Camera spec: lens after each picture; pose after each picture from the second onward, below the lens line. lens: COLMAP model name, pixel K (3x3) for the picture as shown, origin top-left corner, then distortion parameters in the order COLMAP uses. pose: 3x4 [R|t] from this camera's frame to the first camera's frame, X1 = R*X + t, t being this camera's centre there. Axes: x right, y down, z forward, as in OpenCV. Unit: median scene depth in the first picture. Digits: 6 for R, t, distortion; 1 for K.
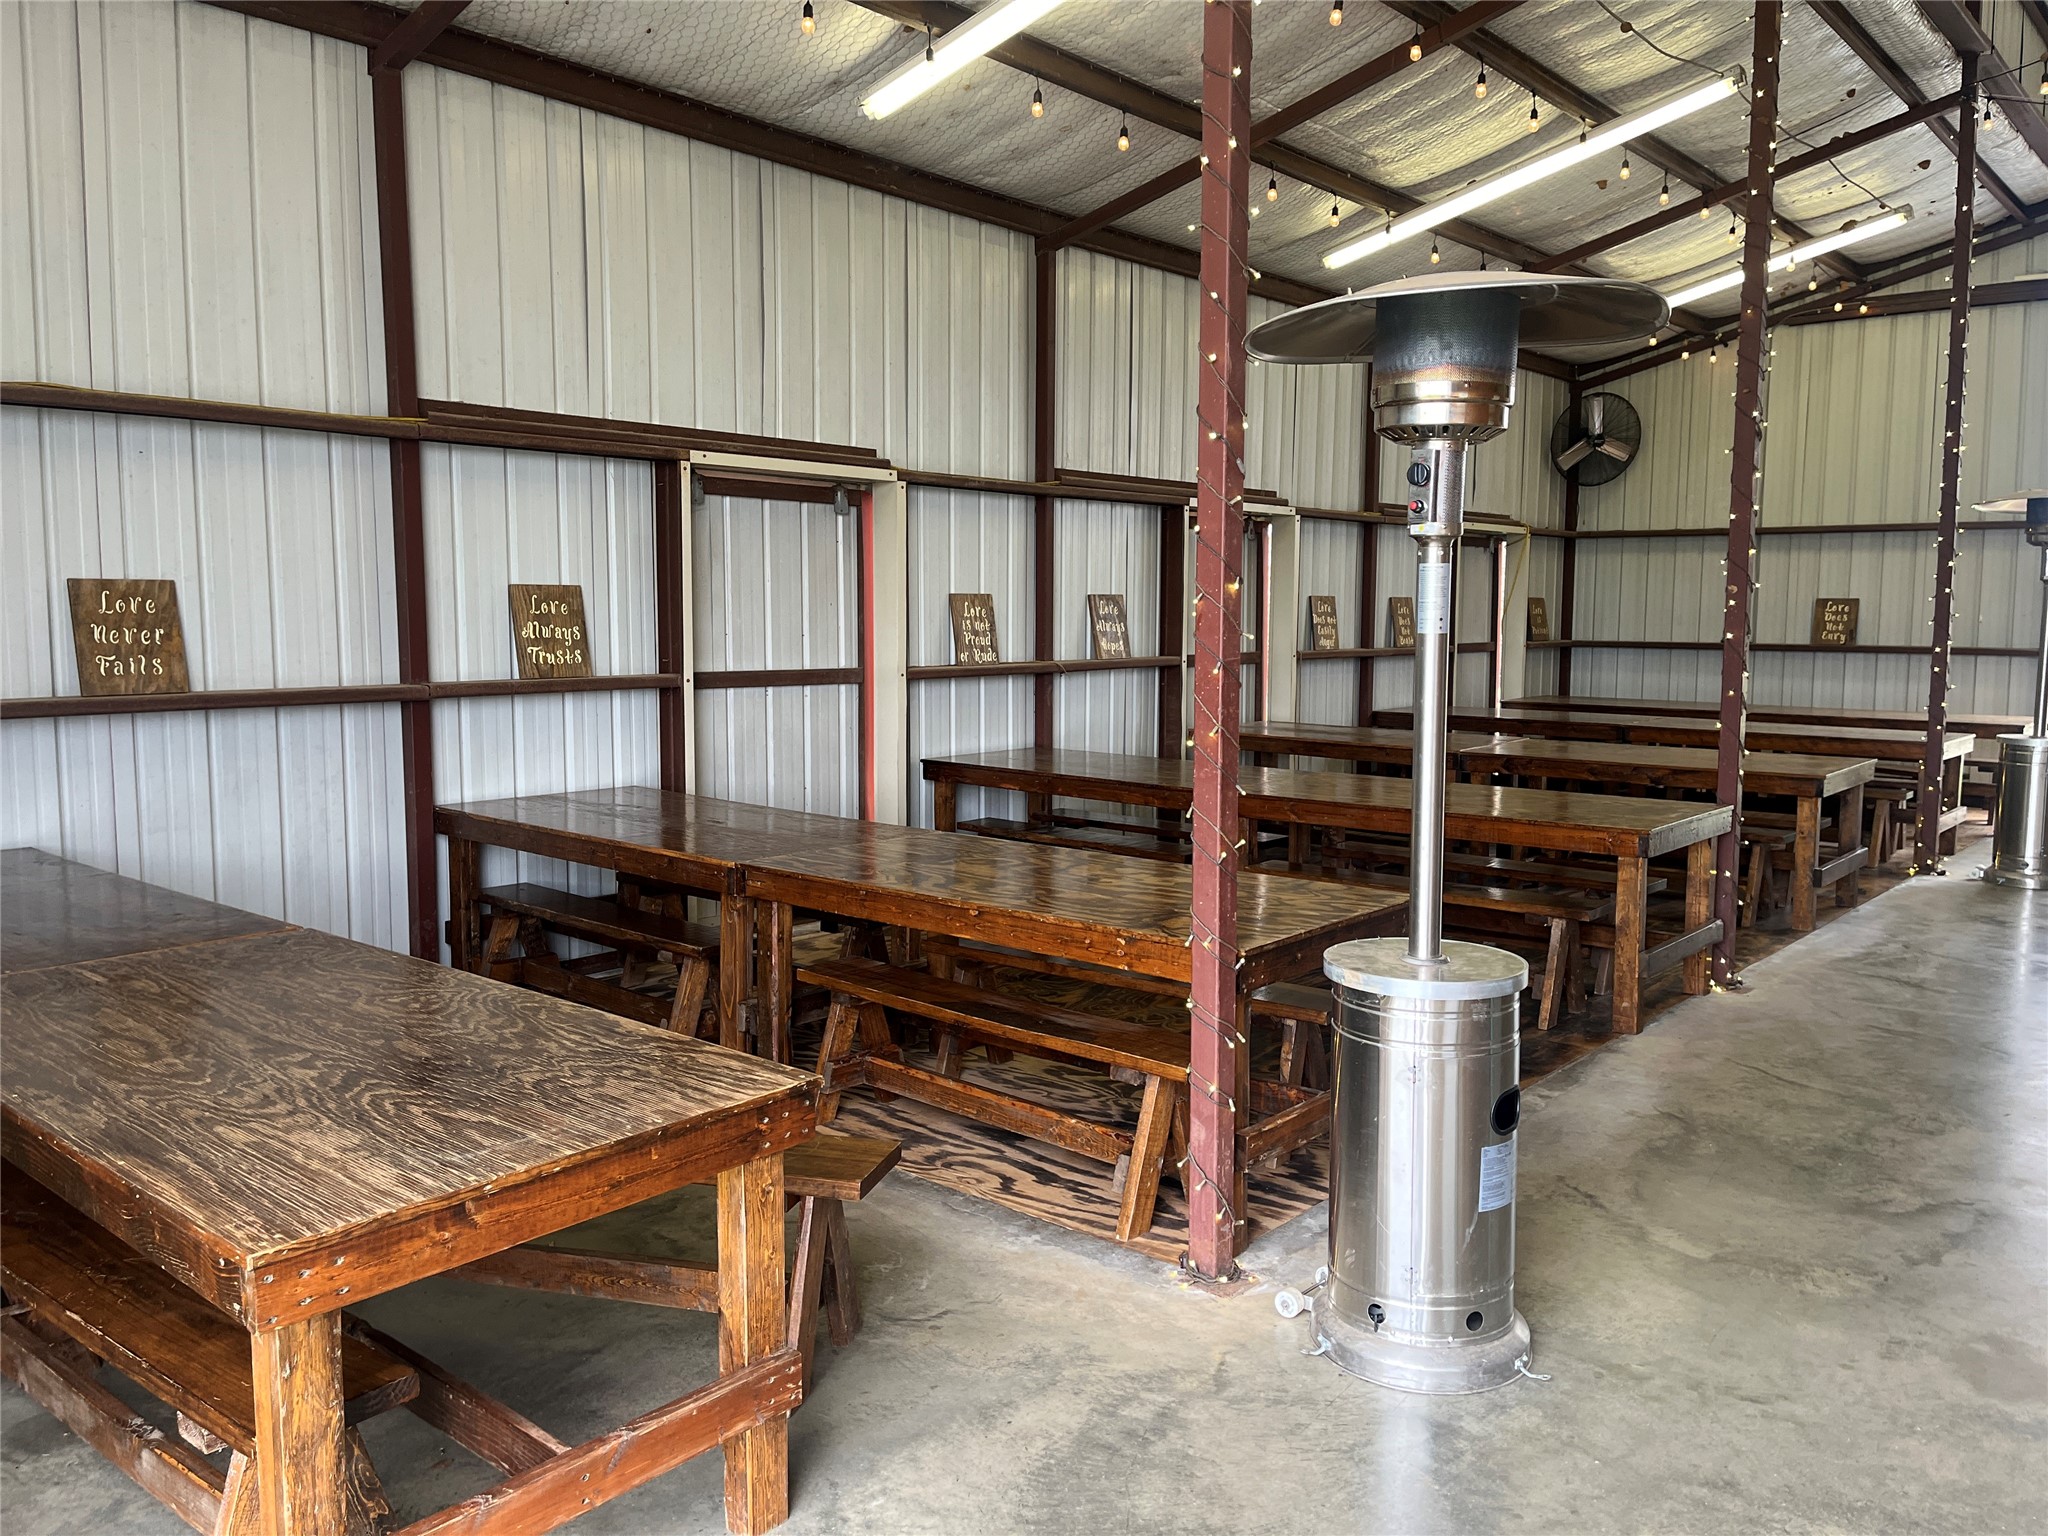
lens RADIAL K [[1539.1, 0, 1034.2], [0, 1539.1, 756.3], [0, 0, 1]] dist [0.075850, -0.102777]
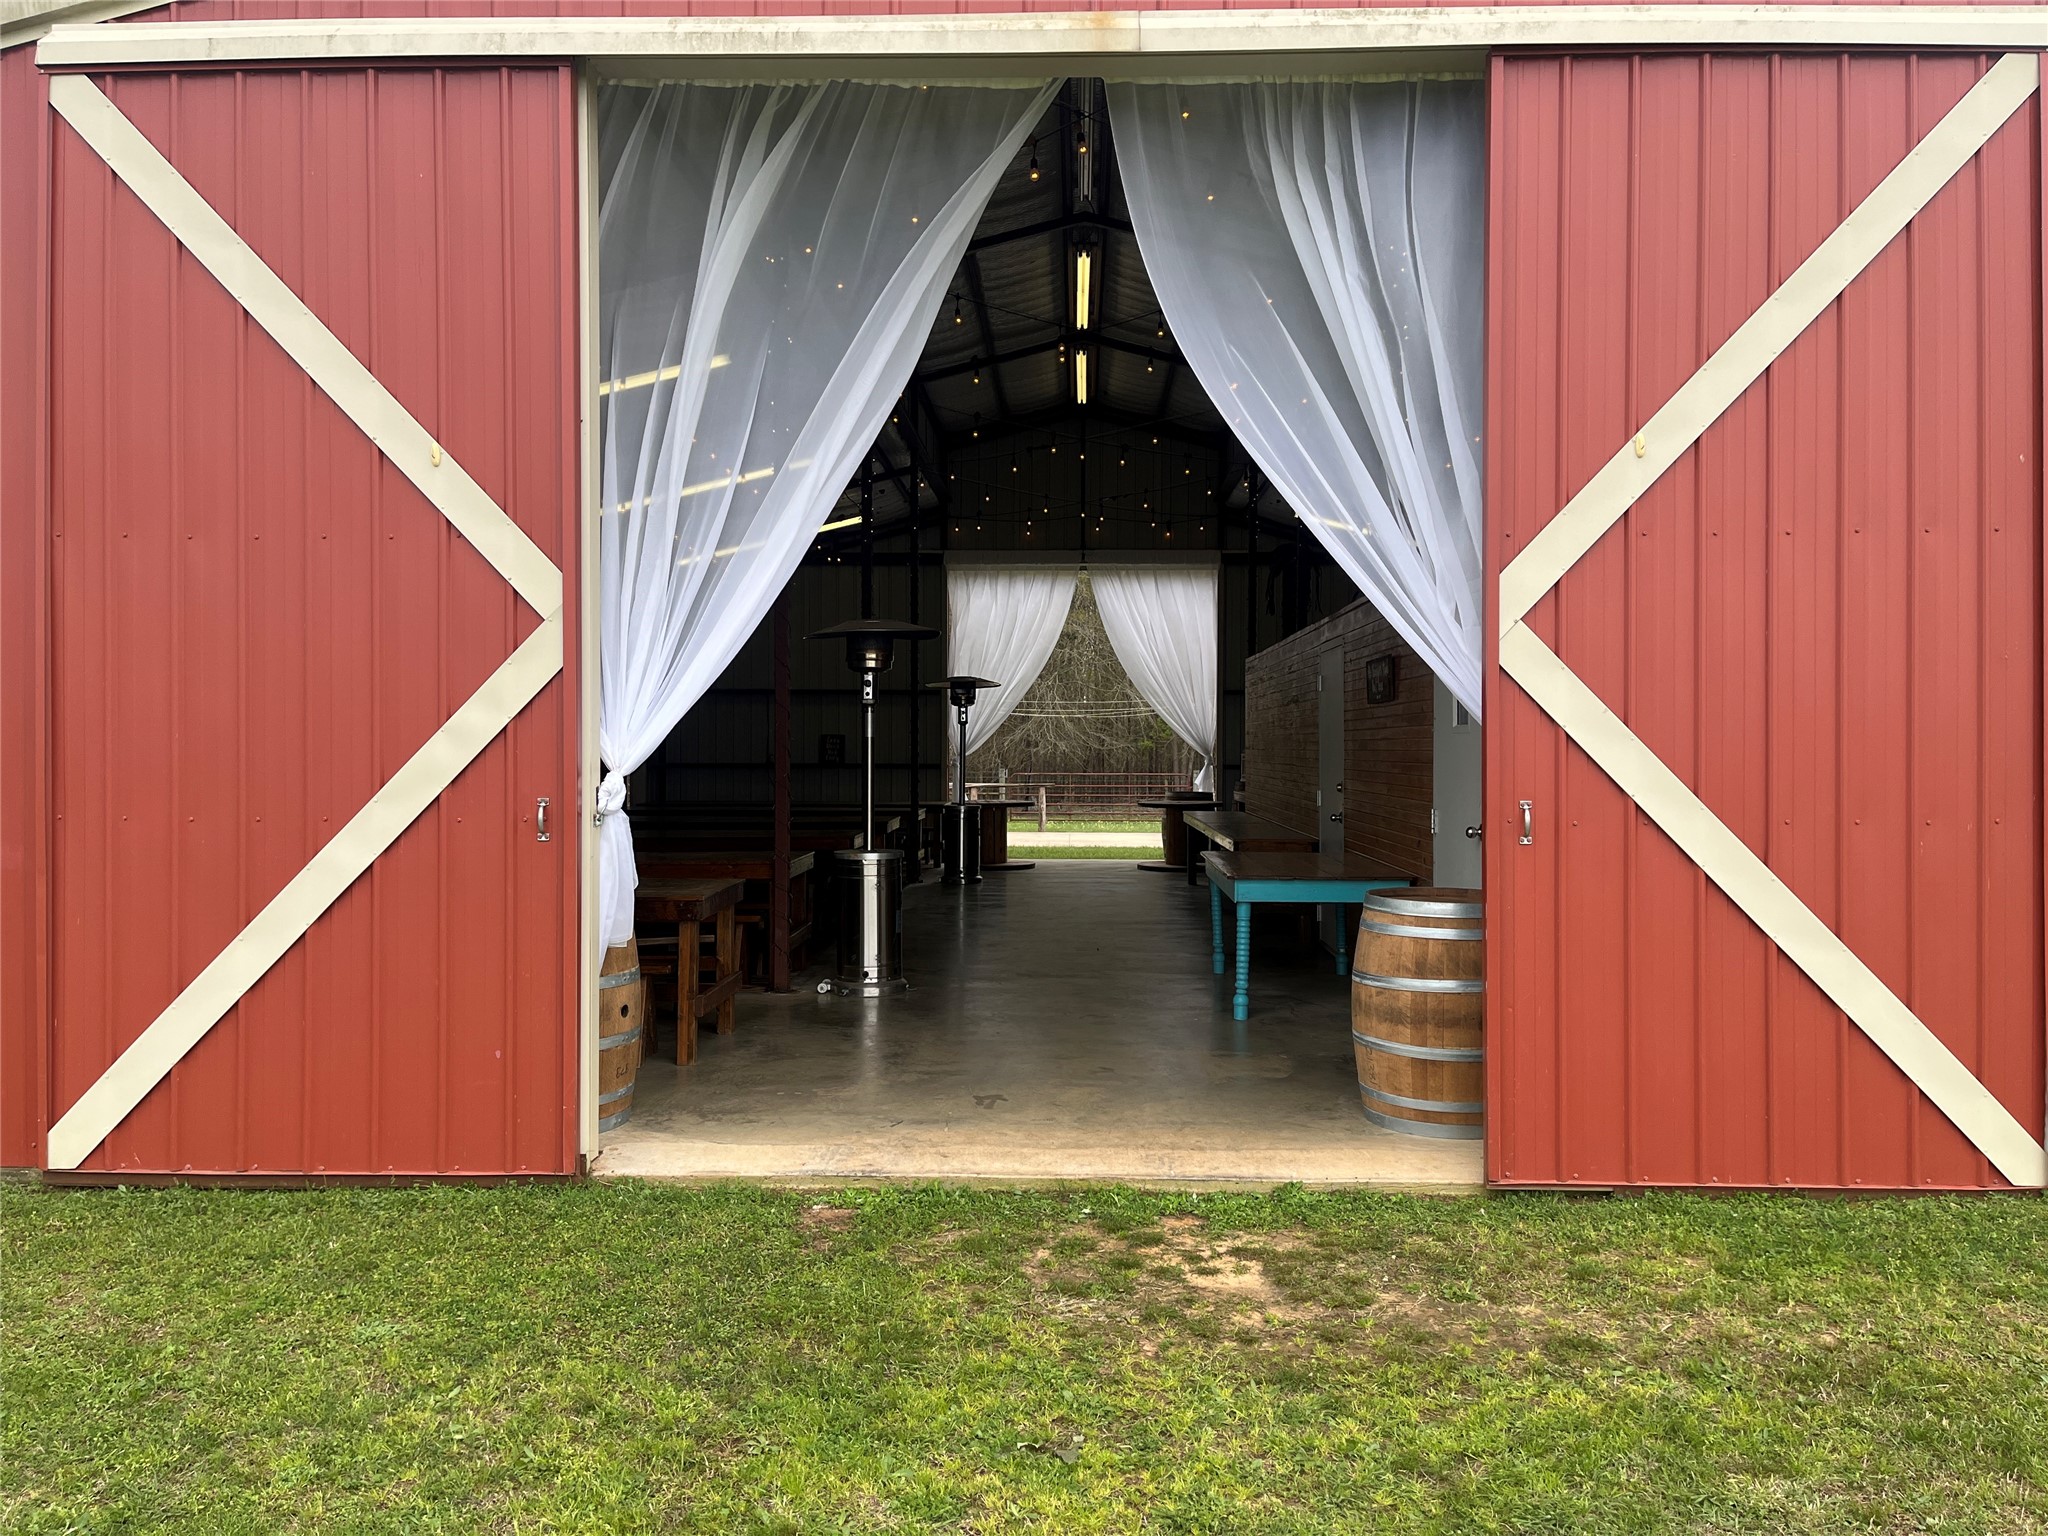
lens RADIAL K [[1539.1, 0, 1021.5], [0, 1539.1, 761.2], [0, 0, 1]] dist [0.075850, -0.102777]
pose [[0.777318, -0.008507, 0.629050, -0.696200], [0.063954, 0.995797, -0.065562, 0.089438], [-0.625848, 0.091192, 0.774595, -0.732007]]
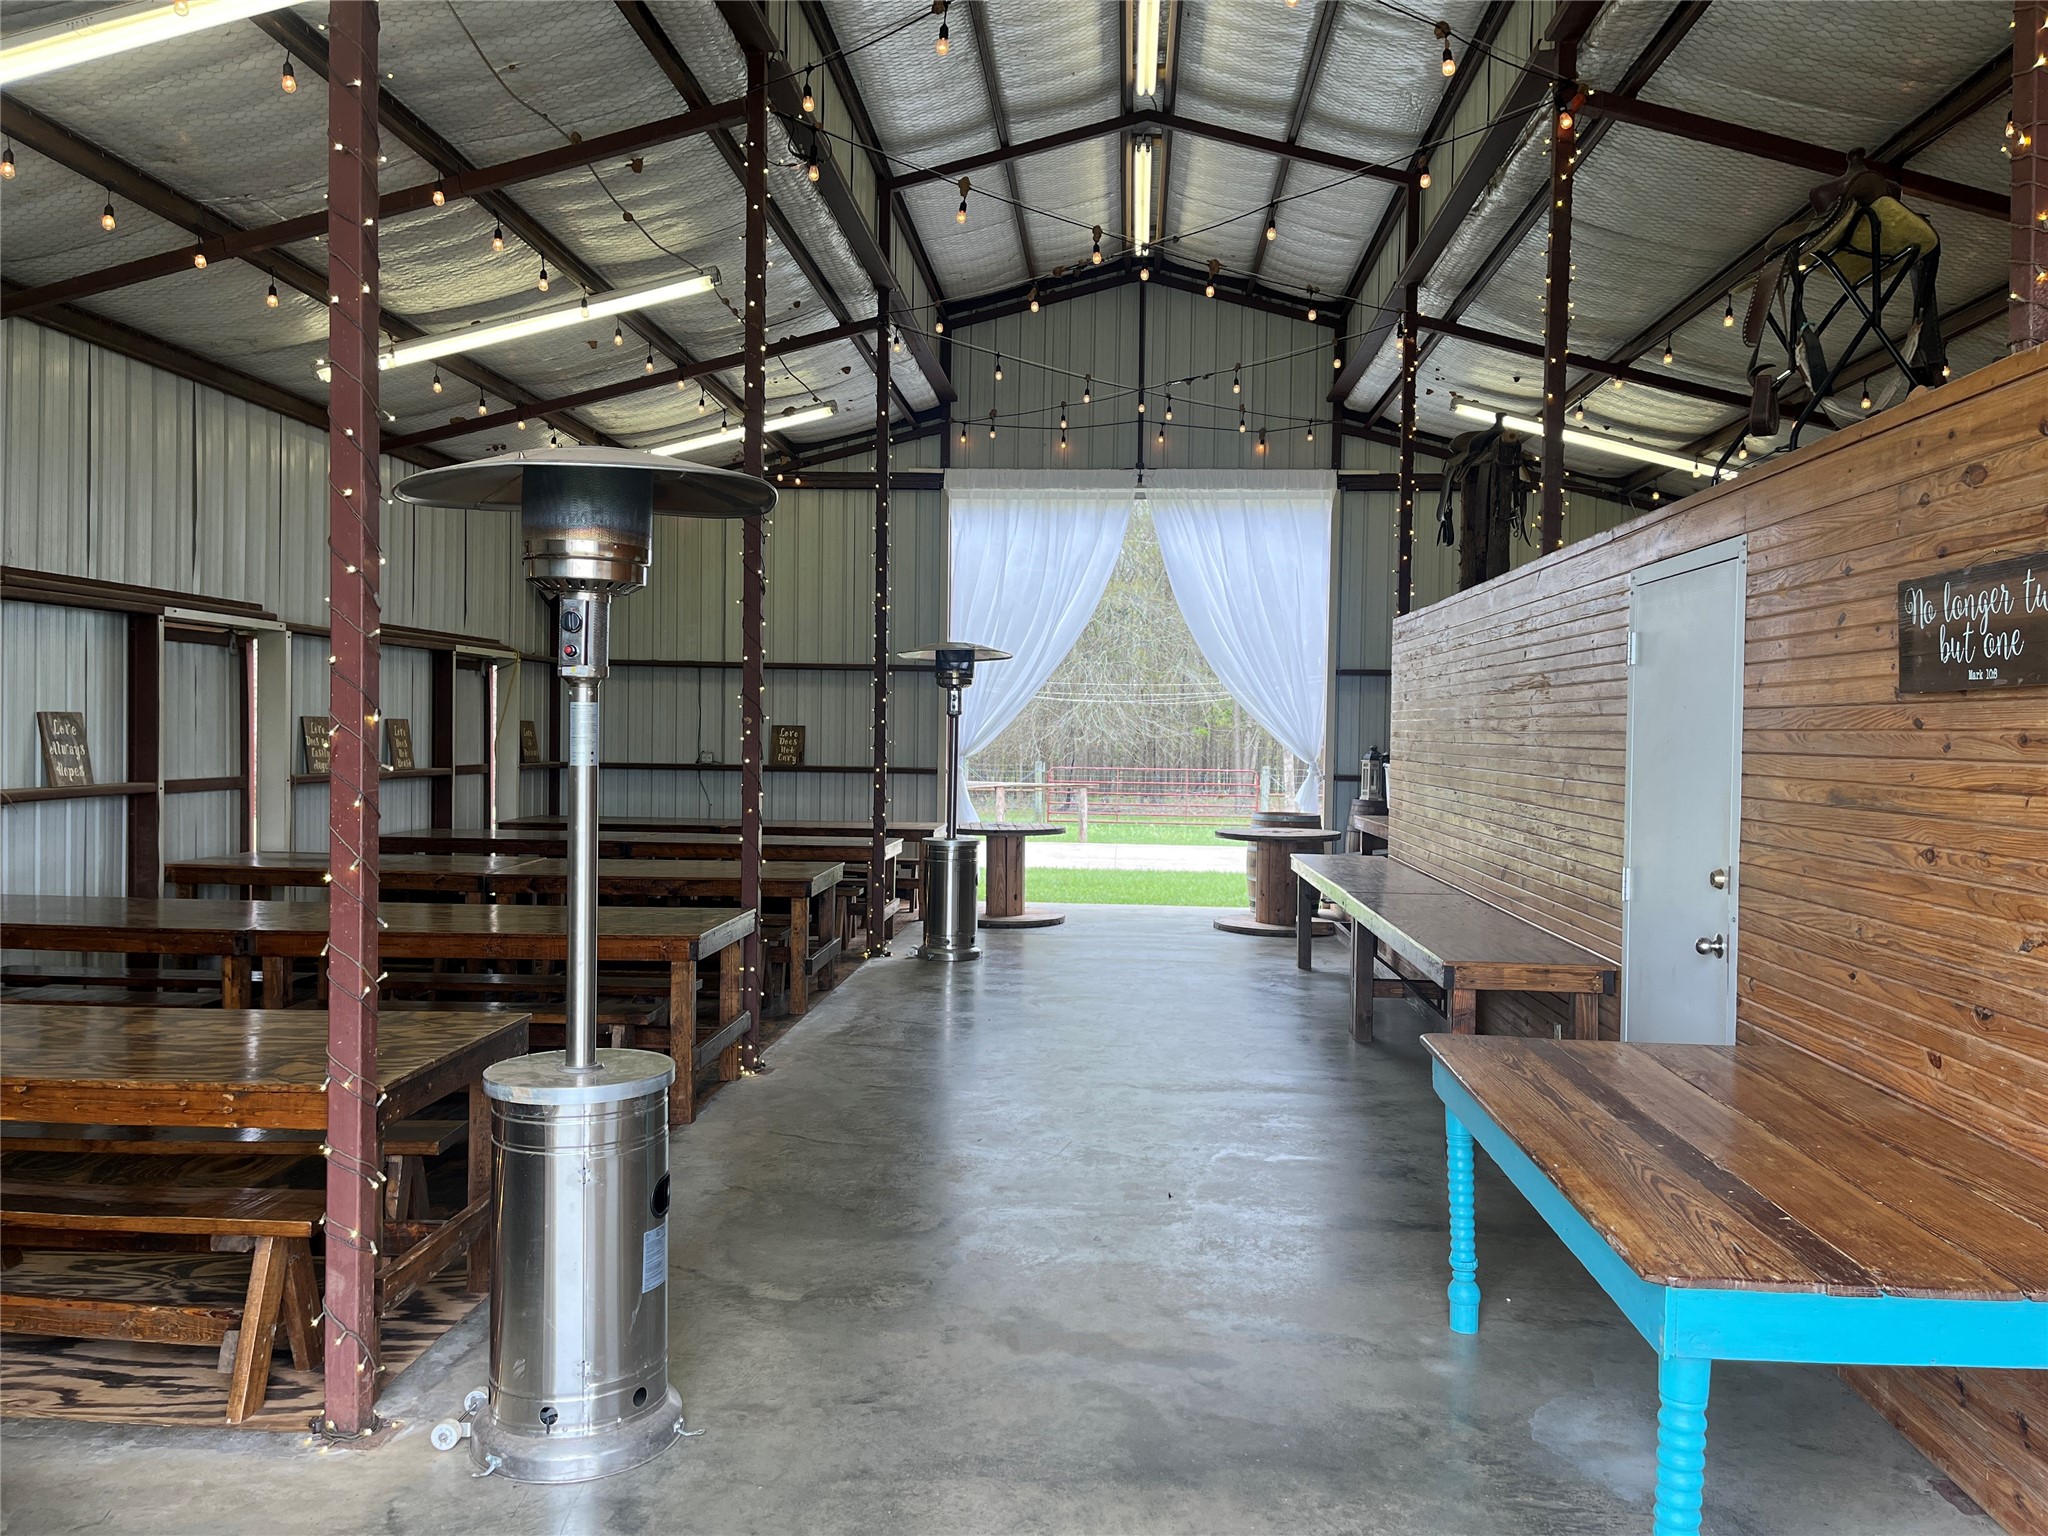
lens RADIAL K [[1539.1, 0, 1030.0], [0, 1539.1, 769.6], [0, 0, 1]] dist [0.075850, -0.102777]
pose [[0.793929, -0.008222, 0.607955, -0.082364], [0.049166, 0.997502, -0.050716, -0.002975], [-0.606019, 0.070156, 0.792350, -0.030404]]
